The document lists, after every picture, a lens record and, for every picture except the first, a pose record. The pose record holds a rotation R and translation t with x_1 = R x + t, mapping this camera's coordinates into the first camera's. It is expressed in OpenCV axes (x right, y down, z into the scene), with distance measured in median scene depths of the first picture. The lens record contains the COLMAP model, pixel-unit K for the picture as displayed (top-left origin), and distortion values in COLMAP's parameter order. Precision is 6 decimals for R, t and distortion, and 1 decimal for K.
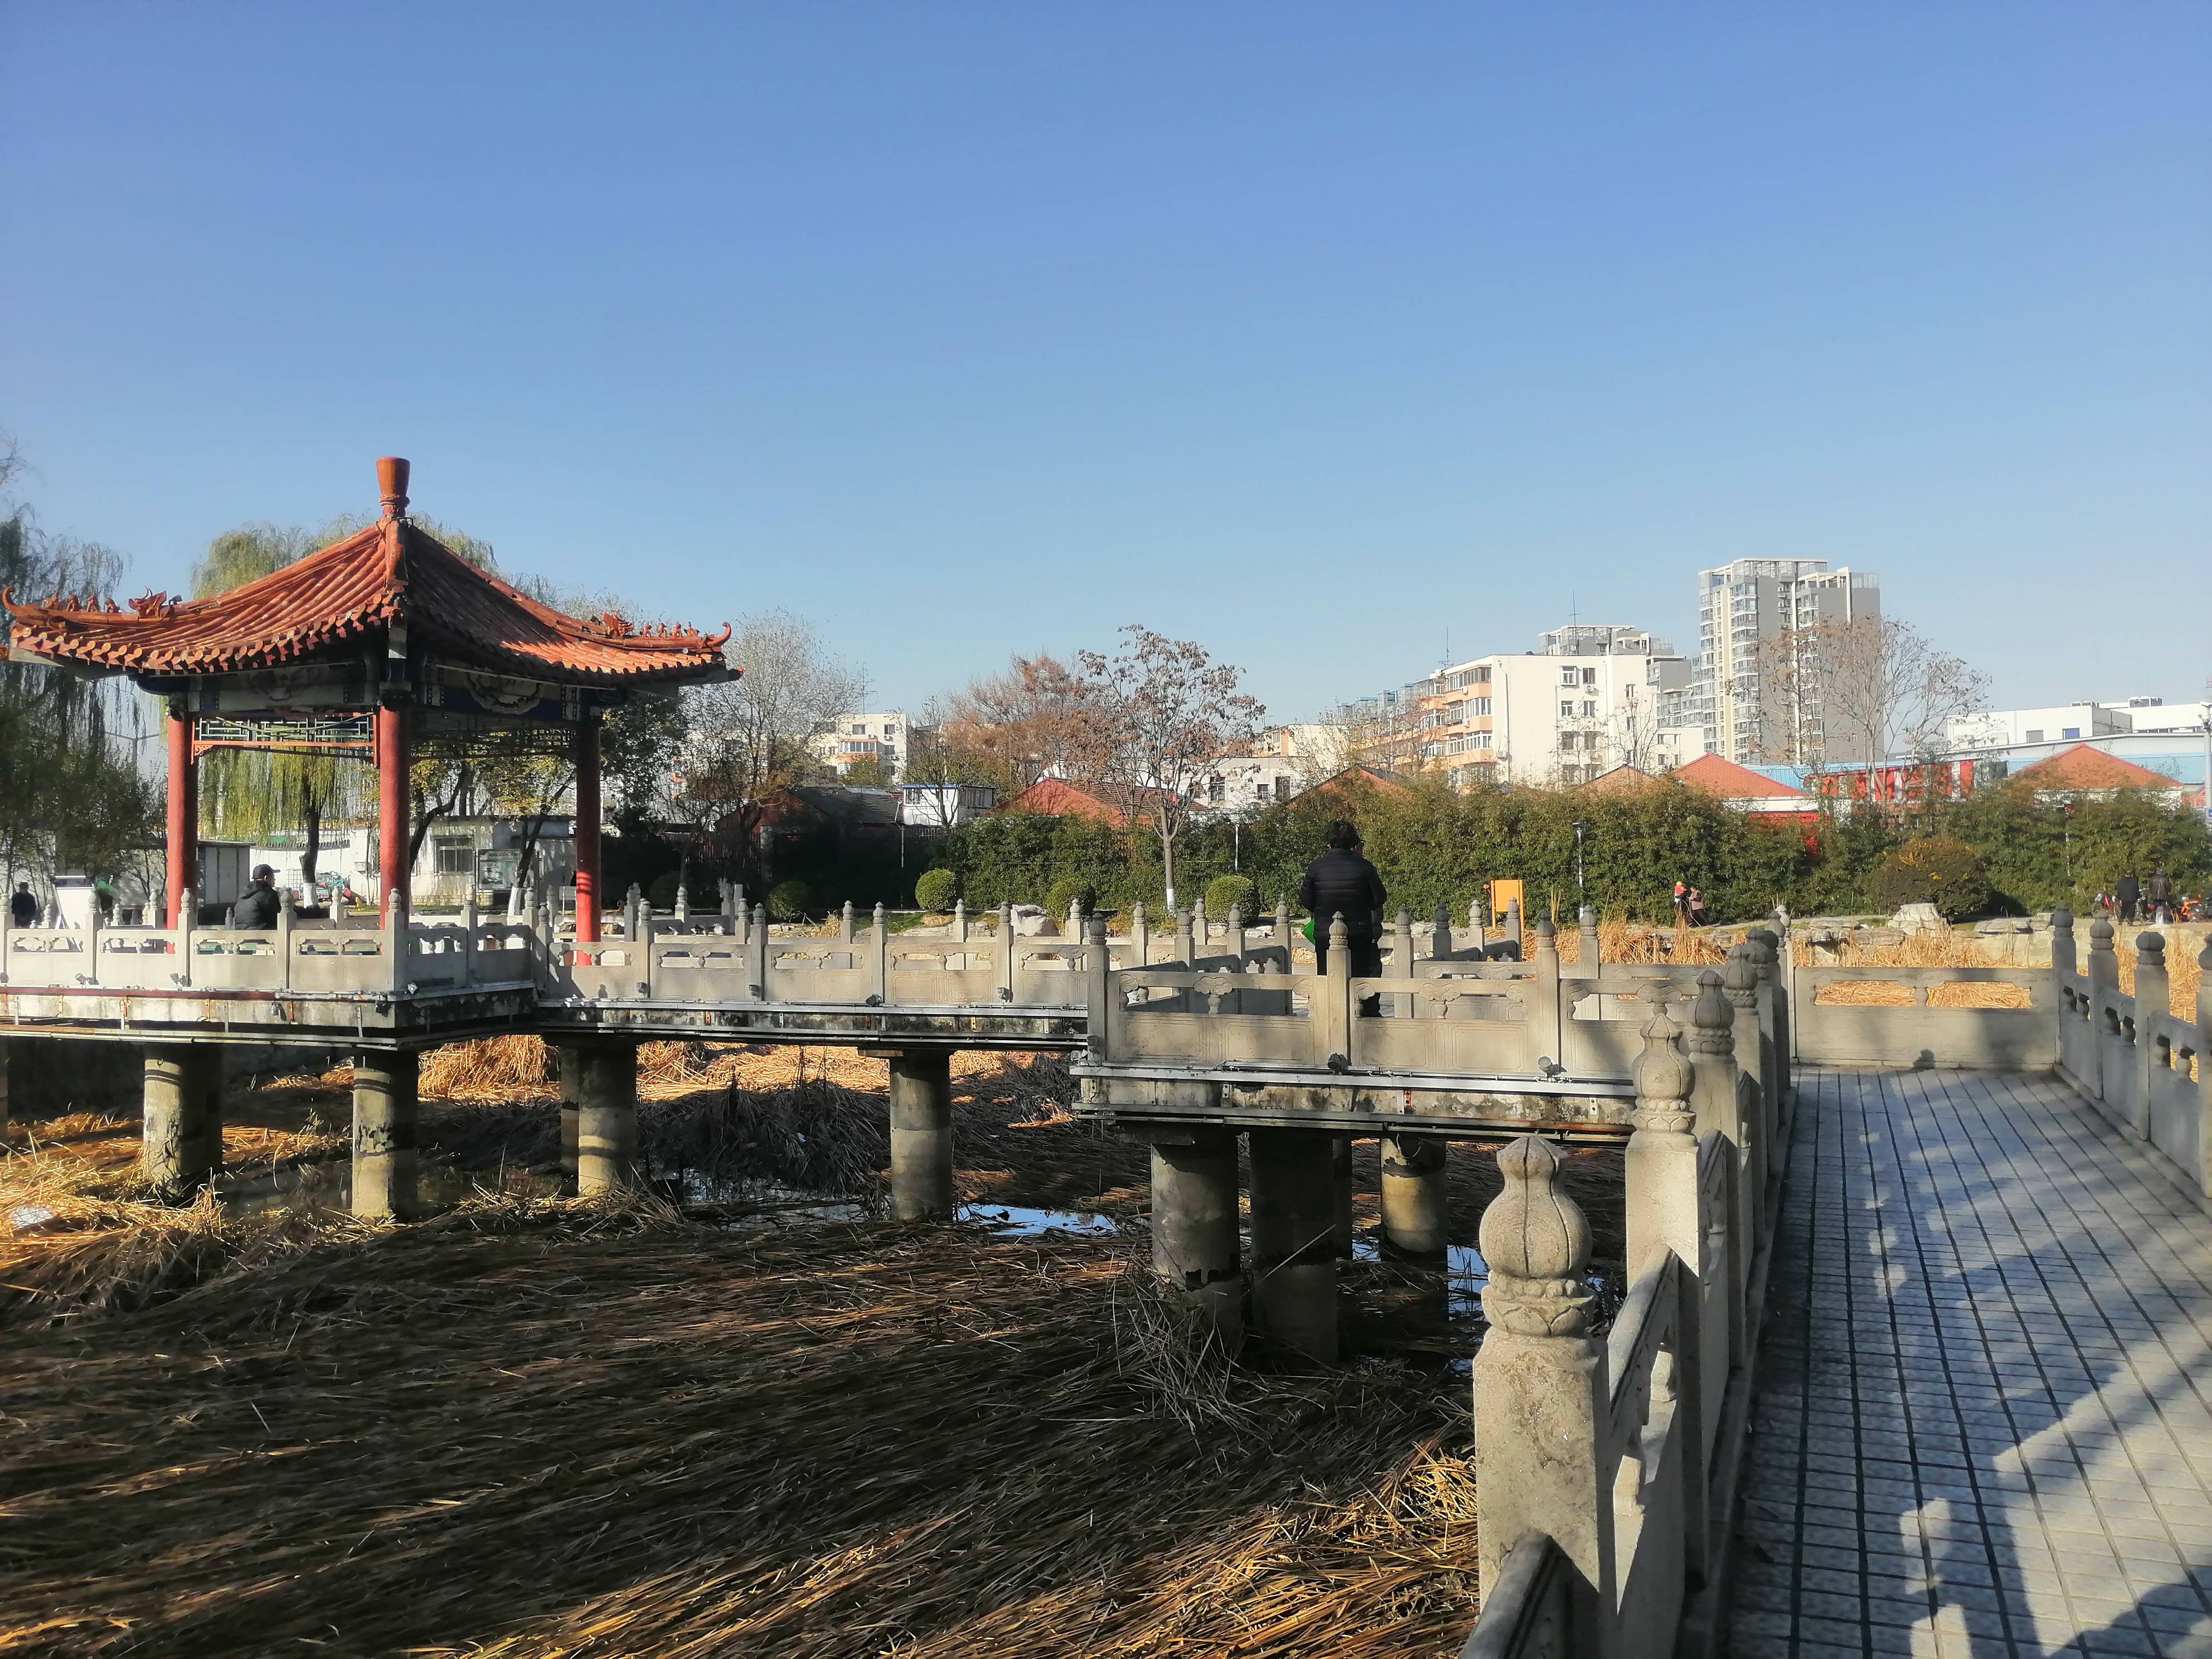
lens RADIAL K [[1731.4, 0, 1111.8], [0, 1731.4, 810.9], [0, 0, 1]] dist [0.001481, 0.002404]
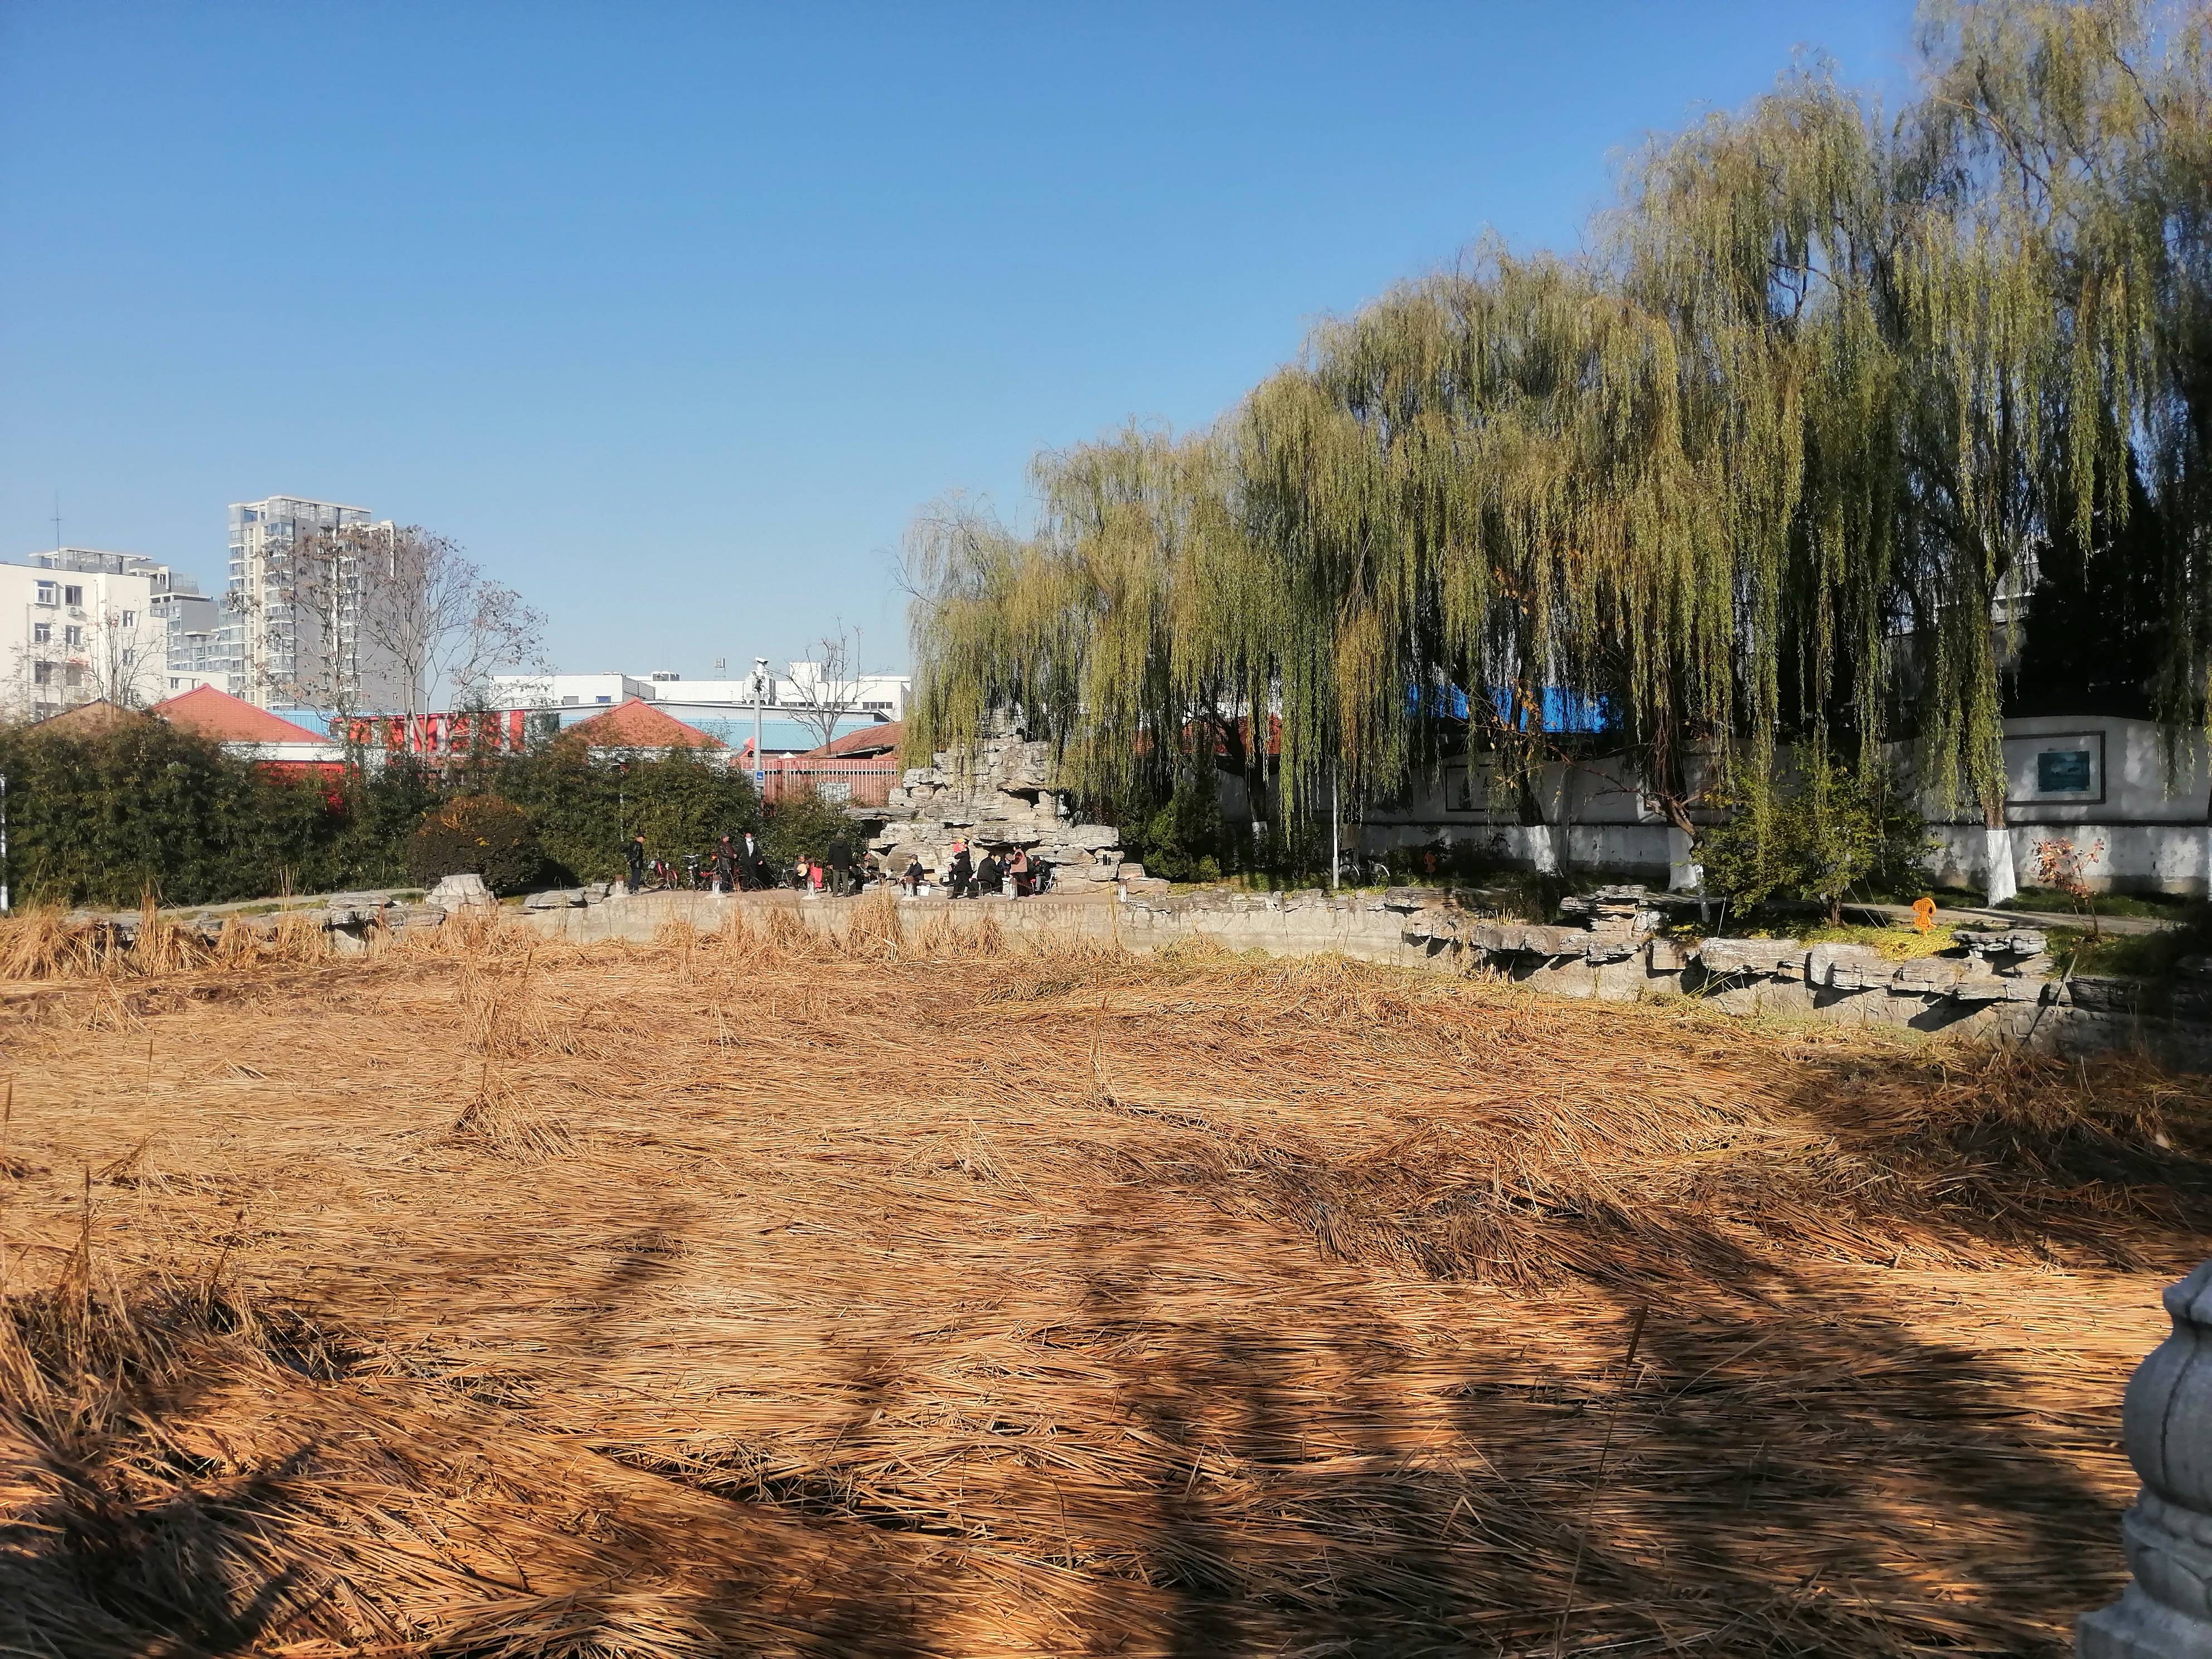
lens RADIAL K [[1731.4, 0, 1111.8], [0, 1731.4, 810.9], [0, 0, 1]] dist [0.001481, 0.002404]
pose [[0.697777, 0.011777, 0.716219, 0.078534], [-0.027398, 0.999572, 0.010256, 0.005160], [-0.715791, -0.026779, 0.697801, 0.177559]]
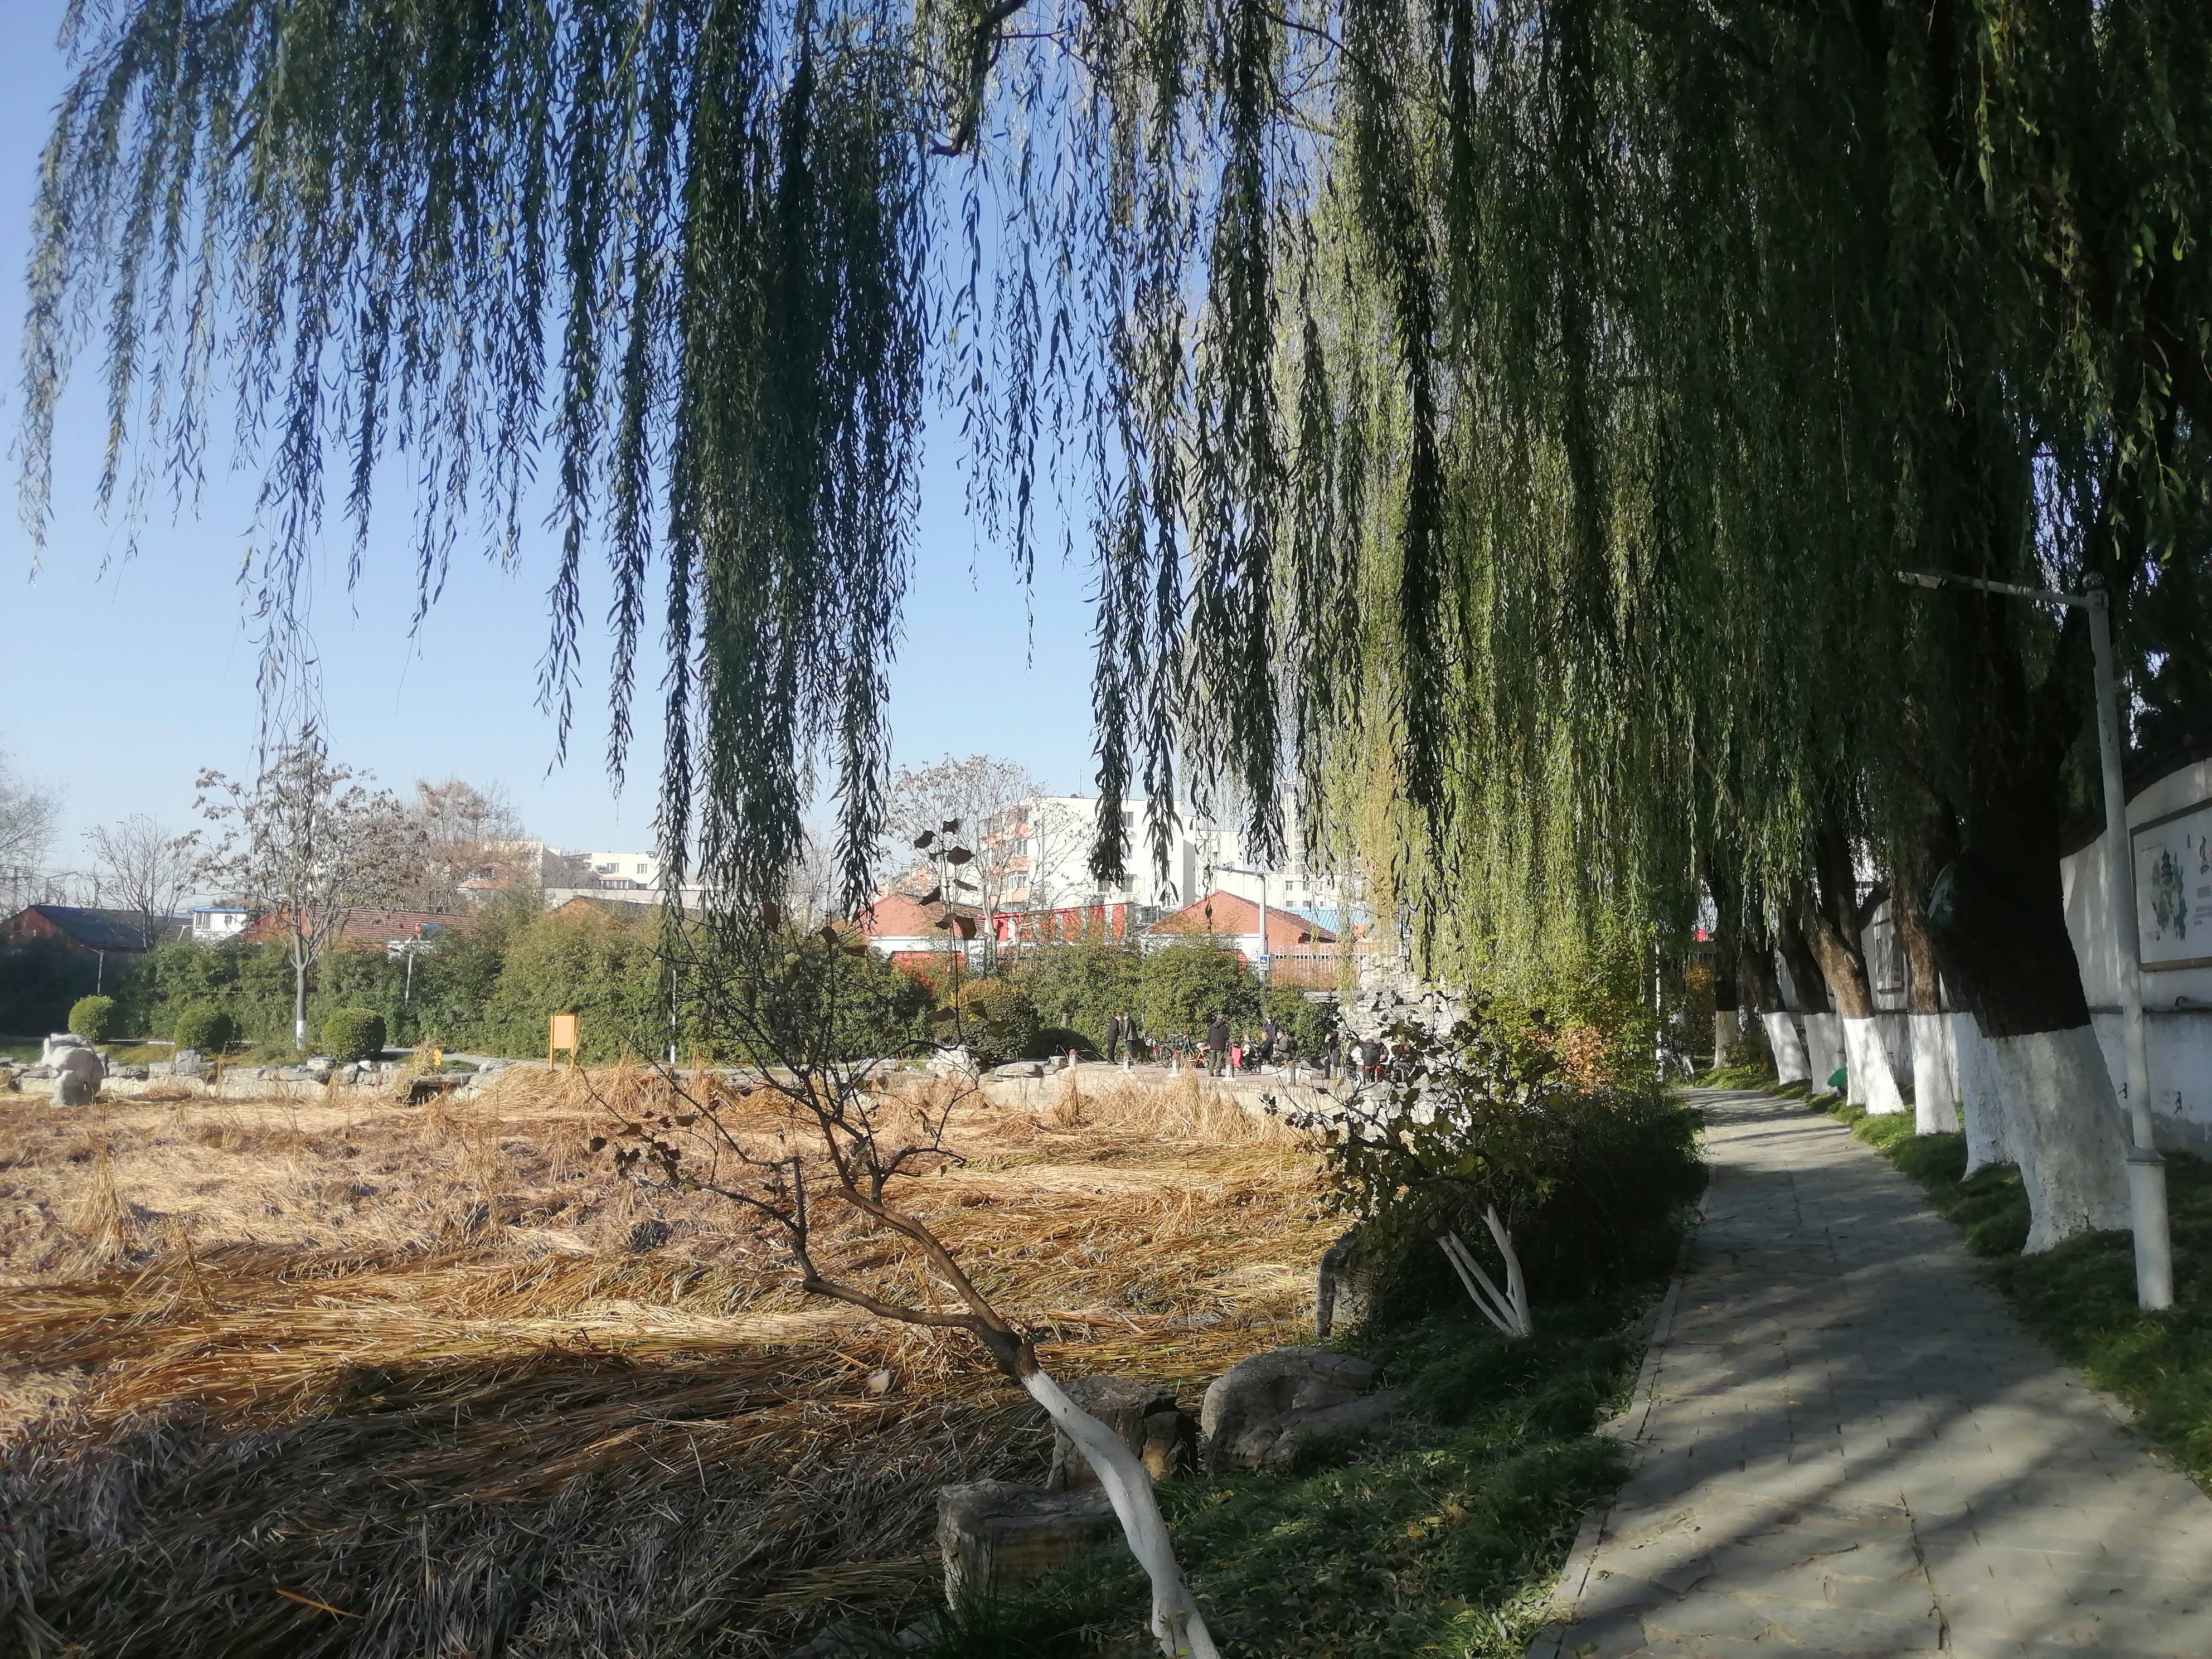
lens RADIAL K [[1731.4, 0, 1111.8], [0, 1731.4, 810.9], [0, 0, 1]] dist [0.001481, 0.002404]
pose [[0.991726, 0.029929, 0.124832, 0.389282], [-0.019947, 0.996559, -0.080457, -0.002378], [-0.126810, 0.077301, 0.988910, -0.002478]]
